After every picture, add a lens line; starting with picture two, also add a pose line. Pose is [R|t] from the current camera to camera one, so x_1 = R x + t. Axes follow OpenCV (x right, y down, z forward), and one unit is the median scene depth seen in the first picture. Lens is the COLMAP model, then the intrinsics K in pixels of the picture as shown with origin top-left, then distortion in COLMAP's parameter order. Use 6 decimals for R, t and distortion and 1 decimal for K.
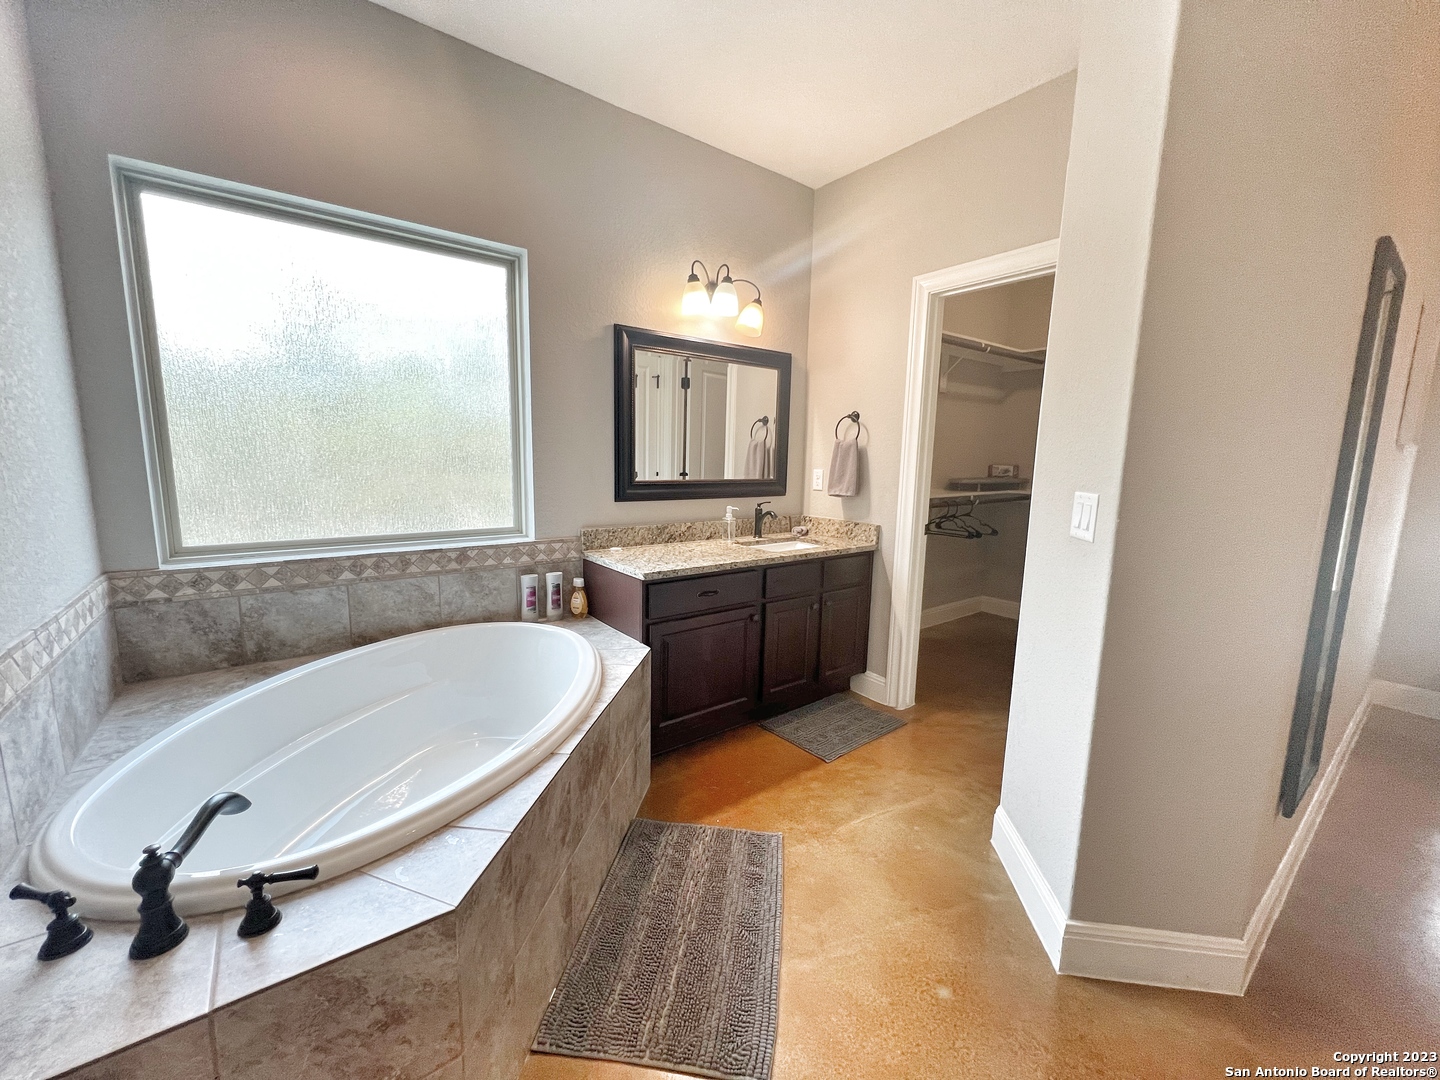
lens RADIAL K [[576.1, 0, 721.5], [0, 576.1, 536.9], [0, 0, 1]] dist [-0.002620, 0.000875]
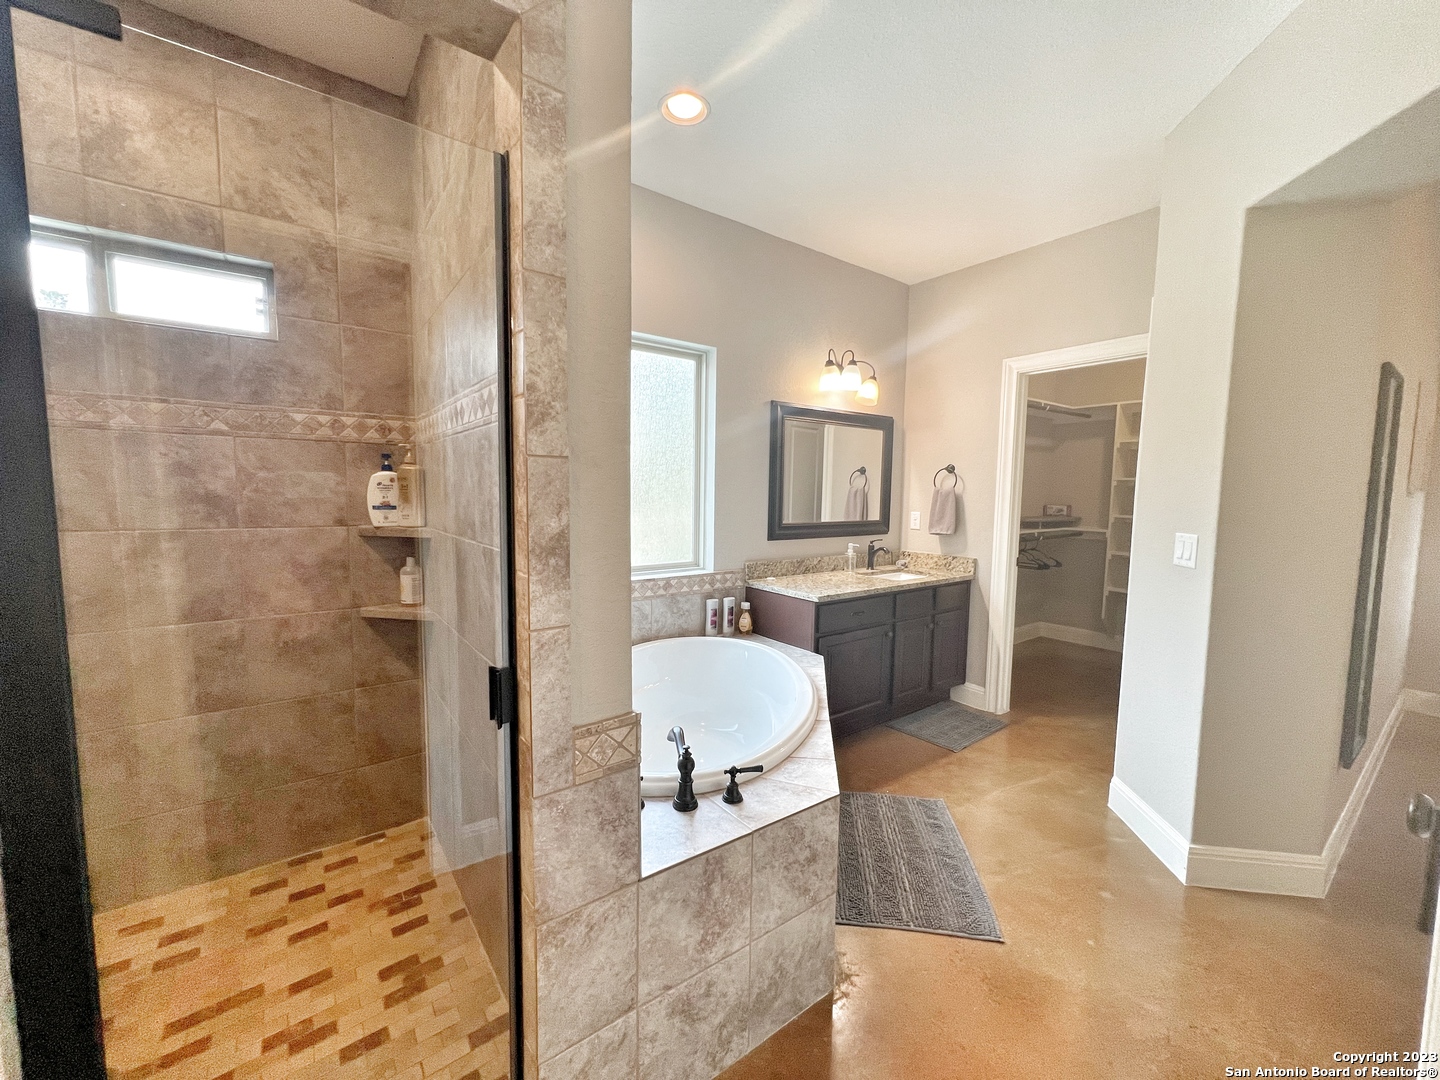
lens RADIAL K [[576.1, 0, 720.9], [0, 576.1, 536.5], [0, 0, 1]] dist [-0.002620, 0.000875]
pose [[0.999884, -0.005776, -0.014077, -0.289557], [0.004882, 0.998017, -0.062751, 0.007963], [0.014411, 0.062675, 0.997930, -0.252701]]
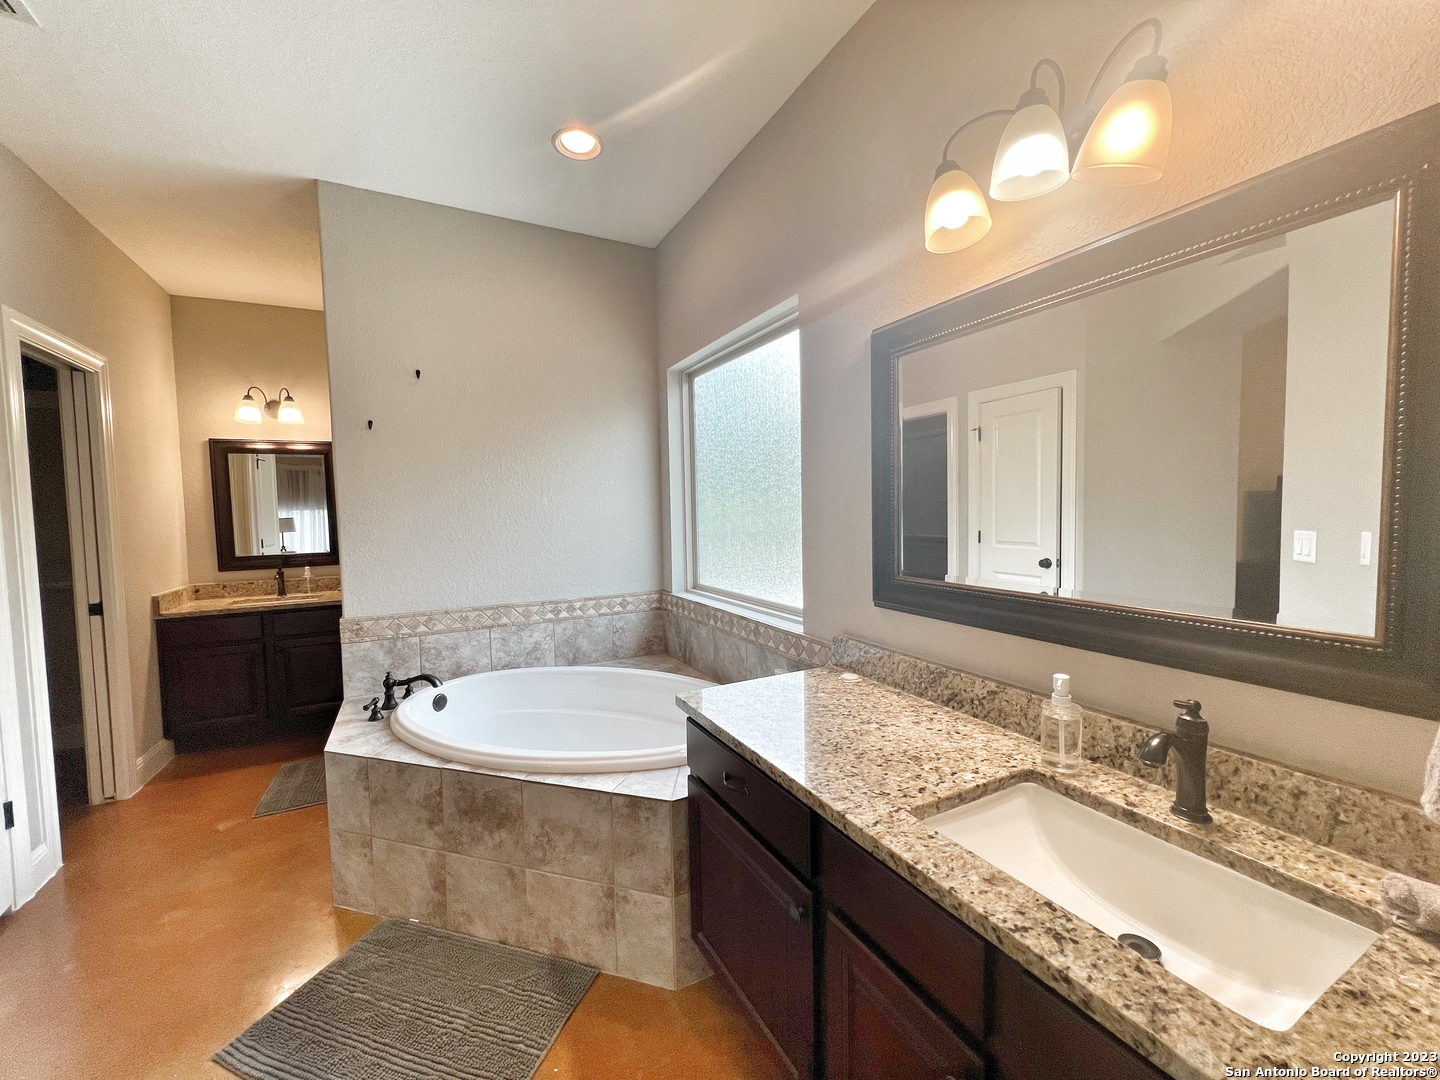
lens RADIAL K [[576.1, 0, 720.8], [0, 576.1, 541.3], [0, 0, 1]] dist [-0.002620, 0.000875]
pose [[-0.172672, 0.039523, -0.984186, 0.496216], [-0.128580, 0.989740, 0.062305, -0.159242], [0.976551, 0.137305, -0.165818, 1.001679]]
